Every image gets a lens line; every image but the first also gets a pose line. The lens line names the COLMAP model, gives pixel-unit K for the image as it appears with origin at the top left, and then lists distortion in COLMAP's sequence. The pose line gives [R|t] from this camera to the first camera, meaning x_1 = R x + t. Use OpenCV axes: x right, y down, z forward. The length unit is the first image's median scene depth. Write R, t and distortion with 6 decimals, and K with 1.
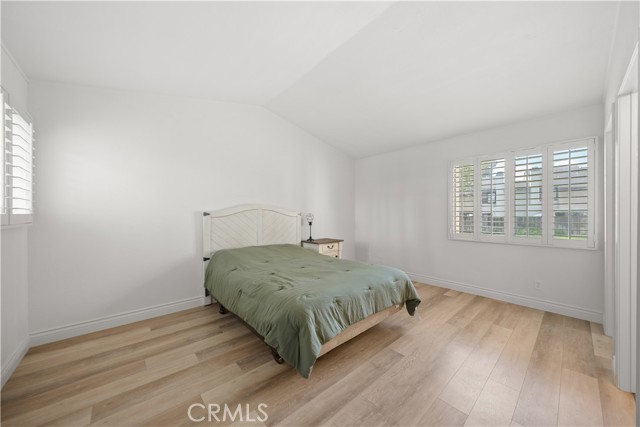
lens RADIAL K [[232.5, 0, 317.9], [0, 232.5, 213.8], [0, 0, 1]] dist [0.000194, 0.000016]
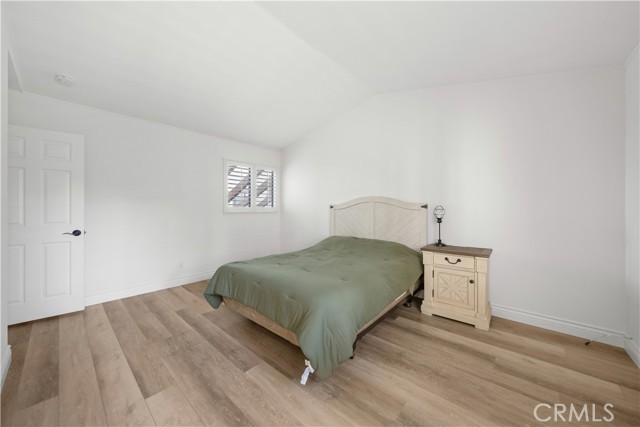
lens RADIAL K [[232.5, 0, 315.9], [0, 232.5, 210.5], [0, 0, 1]] dist [0.000194, 0.000016]
pose [[0.105302, 0.008144, -0.994407, 0.723738], [0.000810, 0.999965, 0.008275, 0.008658], [0.994440, -0.001677, 0.105292, 0.685107]]
